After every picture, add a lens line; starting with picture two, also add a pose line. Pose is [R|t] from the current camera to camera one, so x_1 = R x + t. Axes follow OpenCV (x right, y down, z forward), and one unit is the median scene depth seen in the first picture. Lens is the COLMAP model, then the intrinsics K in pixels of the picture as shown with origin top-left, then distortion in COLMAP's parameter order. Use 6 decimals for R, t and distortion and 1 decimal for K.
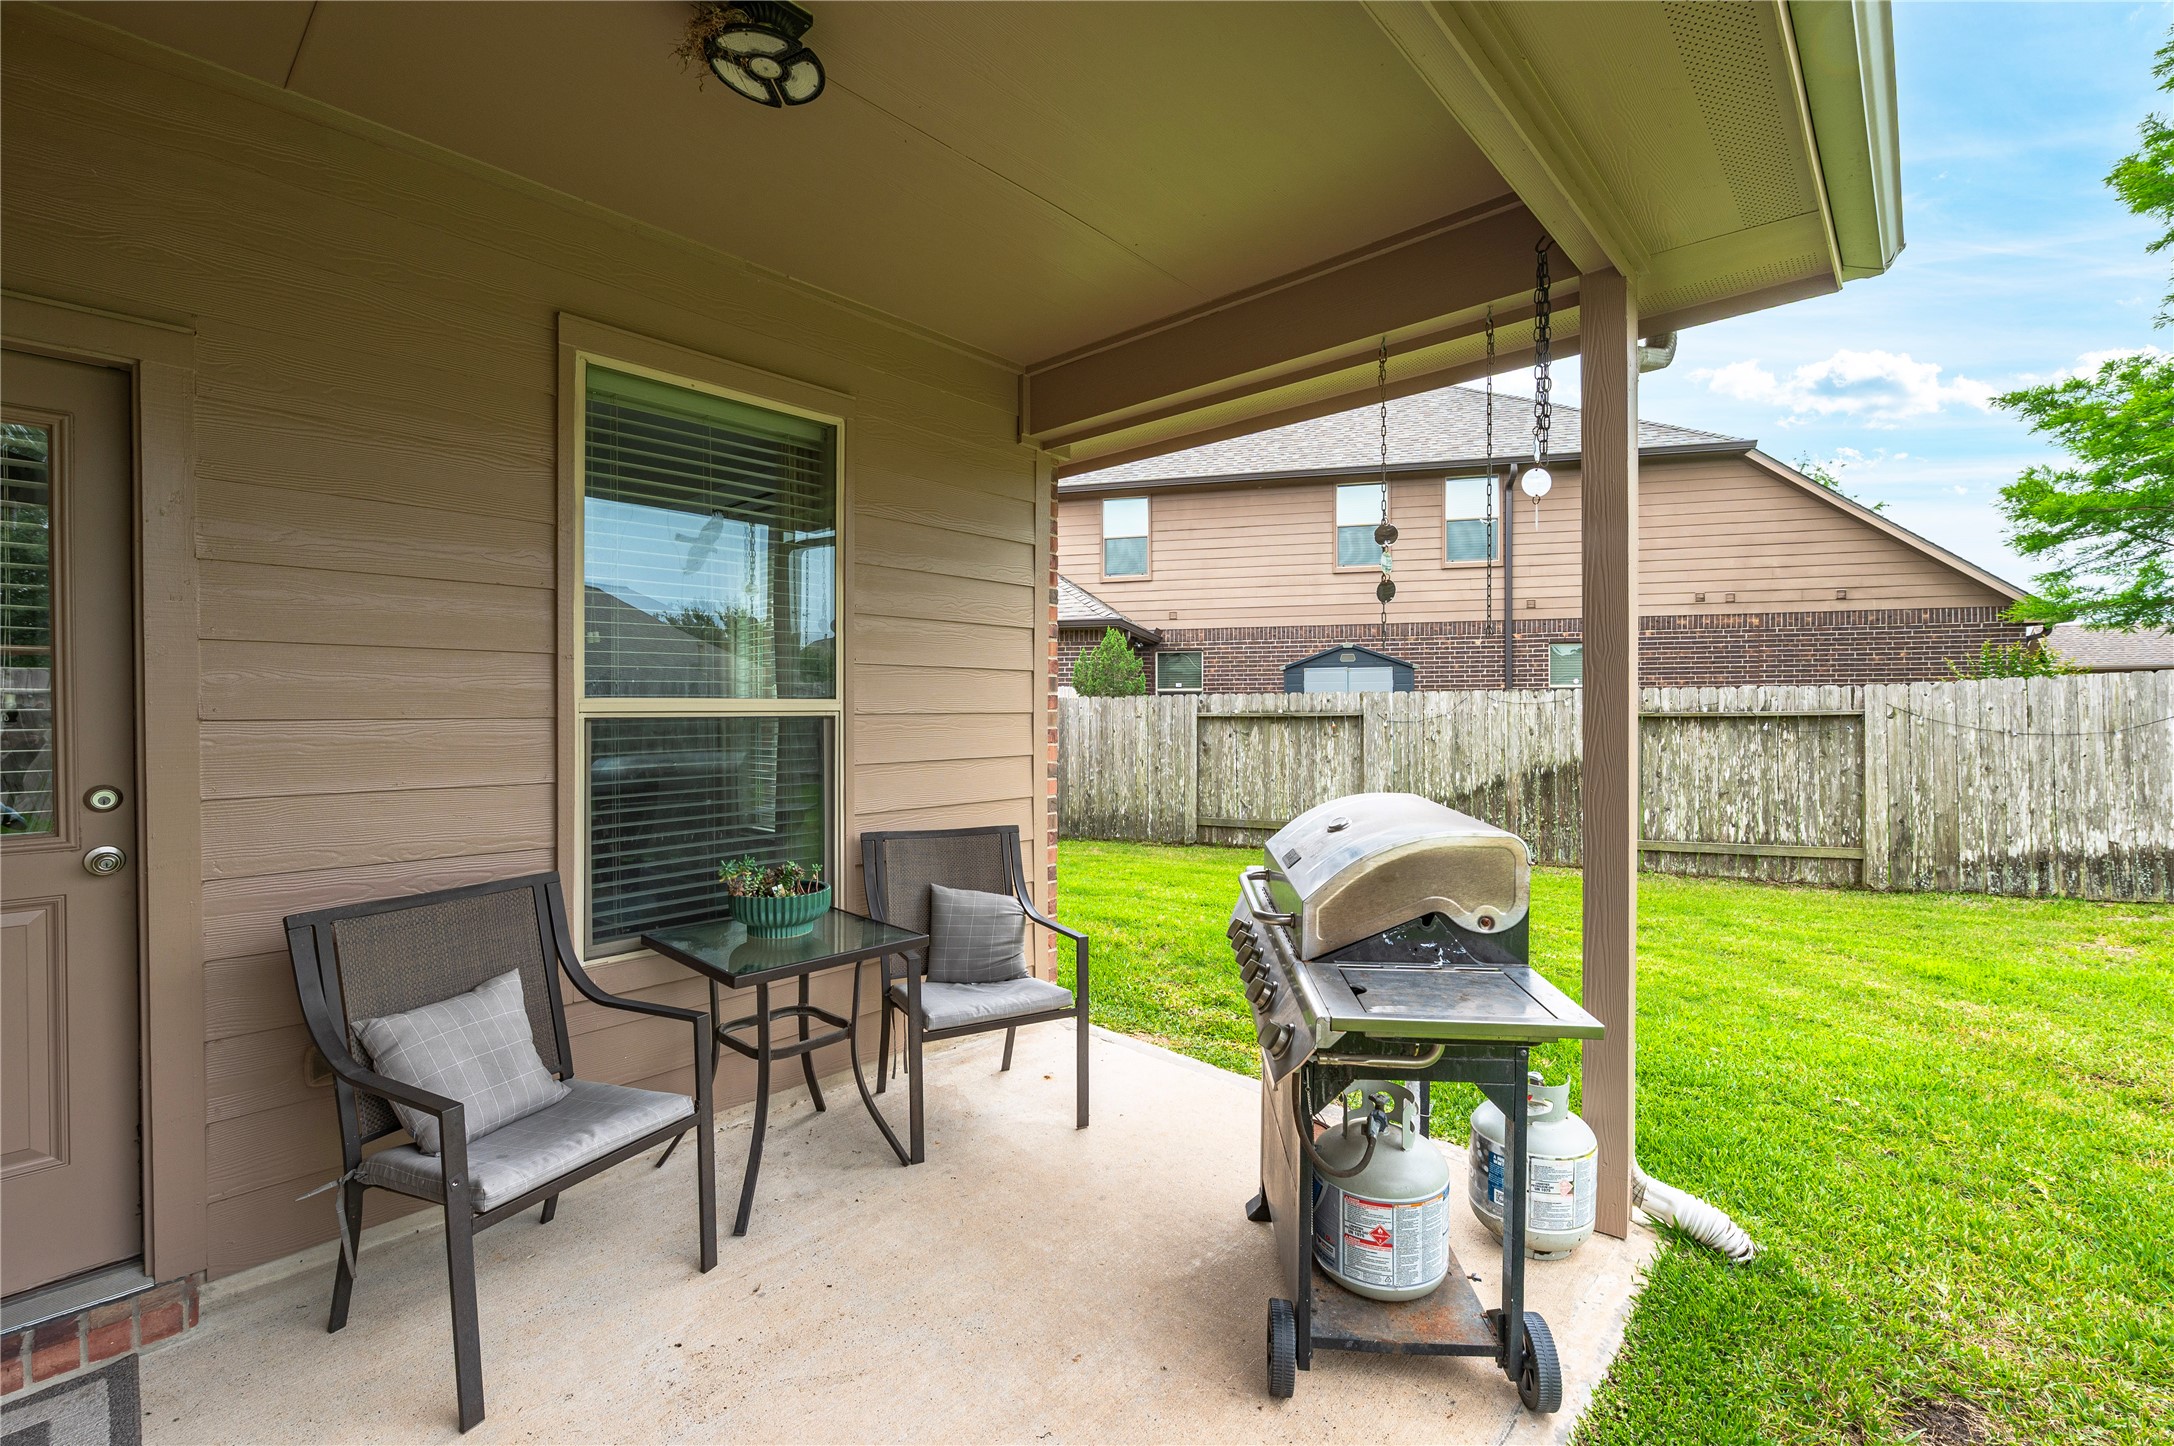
lens RADIAL K [[934.3, 0, 1092.1], [0, 934.3, 717.0], [0, 0, 1]] dist [-0.000742, -0.000347]
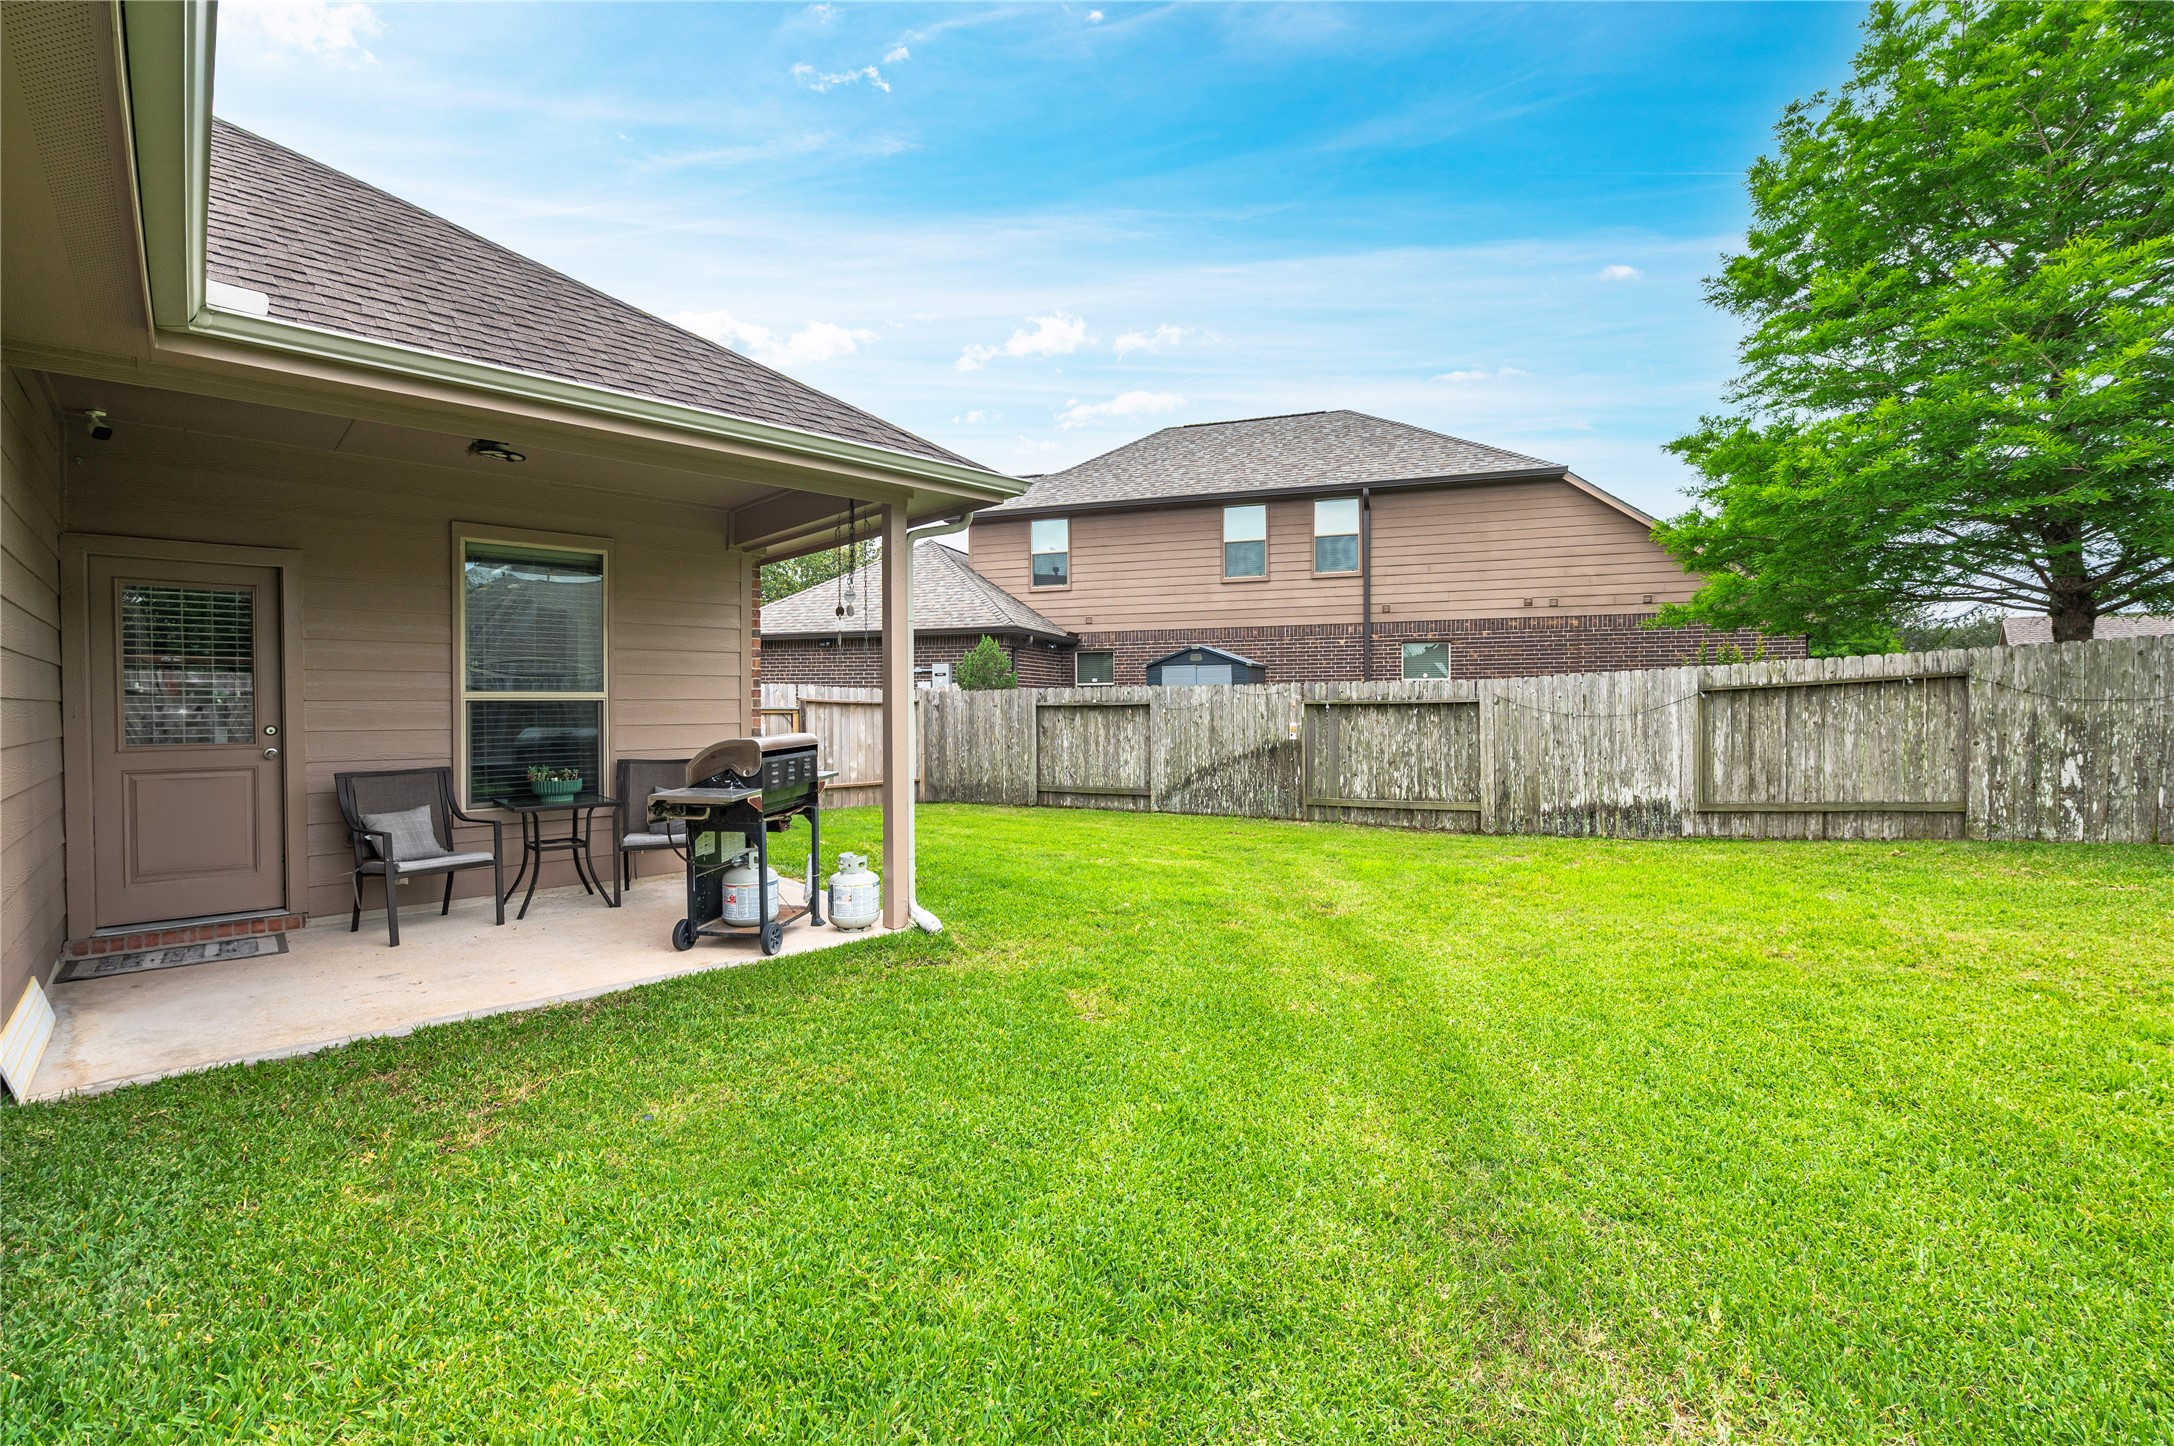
lens RADIAL K [[956.3, 0, 1092.4], [0, 956.3, 718.0], [0, 0, 1]] dist [-0.004097, 0.000060]
pose [[0.997140, -0.001171, -0.075564, 0.368958], [0.001697, 0.999975, 0.006891, 0.009692], [0.075554, -0.006999, 0.997117, -0.381910]]
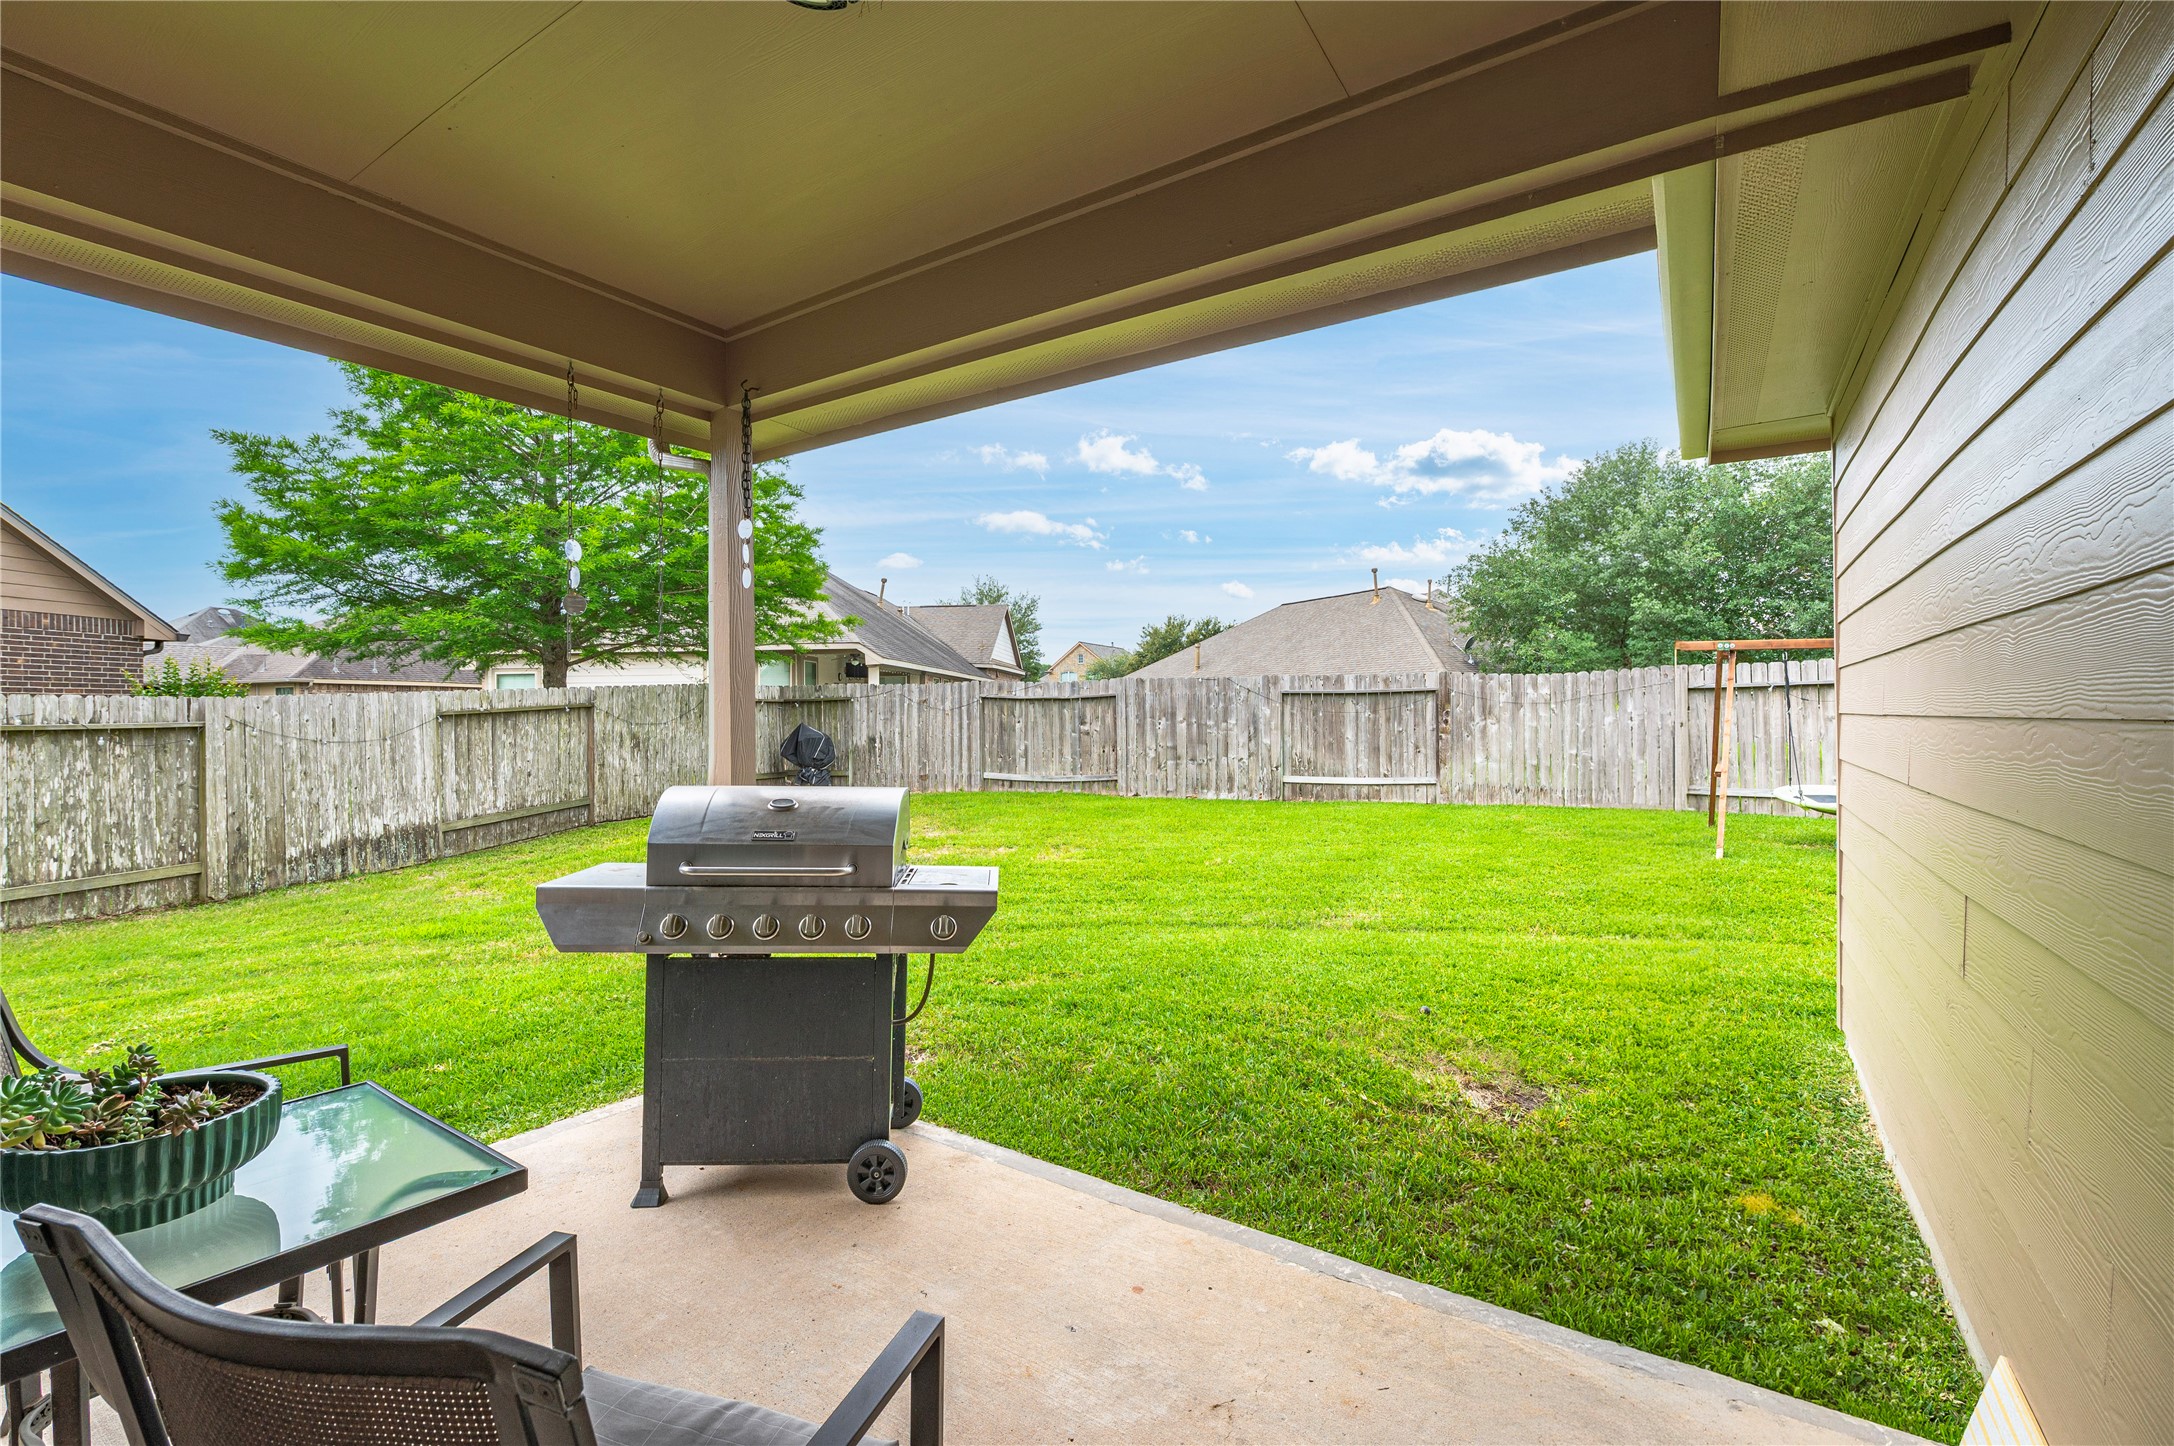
lens RADIAL K [[956.3, 0, 1092.4], [0, 956.3, 718.0], [0, 0, 1]] dist [-0.004097, 0.000060]
pose [[-0.162503, 0.003708, 0.986701, -0.316358], [0.012284, 0.999923, -0.001734, 0.001677], [-0.986632, 0.011839, -0.162536, 0.224530]]
